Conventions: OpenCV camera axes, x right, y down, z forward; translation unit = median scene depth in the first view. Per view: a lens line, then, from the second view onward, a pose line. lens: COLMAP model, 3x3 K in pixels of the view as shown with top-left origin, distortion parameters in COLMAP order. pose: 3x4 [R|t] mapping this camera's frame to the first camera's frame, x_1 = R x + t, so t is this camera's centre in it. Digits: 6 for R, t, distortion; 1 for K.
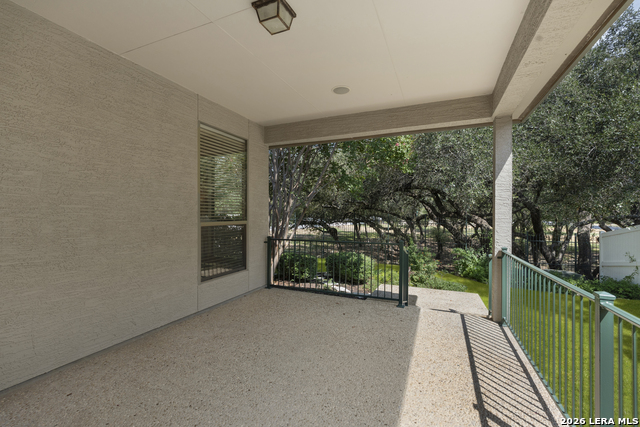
lens RADIAL K [[281.6, 0, 321.4], [0, 281.6, 212.5], [0, 0, 1]] dist [-0.004570, -0.000182]
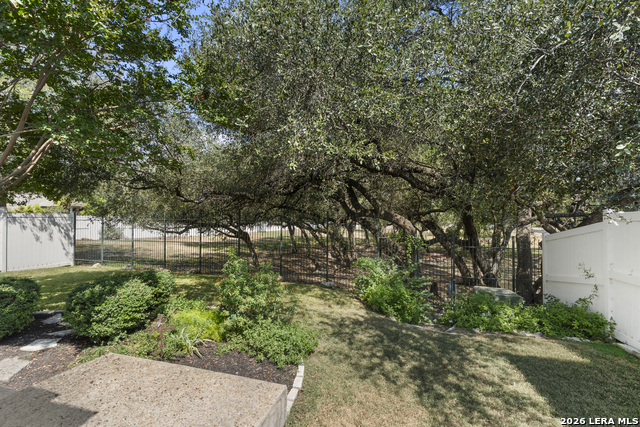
lens RADIAL K [[281.6, 0, 318.5], [0, 281.6, 216.7], [0, 0, 1]] dist [-0.004570, -0.000182]
pose [[0.992160, -0.000655, 0.124975, 0.253715], [0.000521, 0.999999, 0.001103, 0.017487], [-0.124976, -0.001029, 0.992159, 0.276011]]
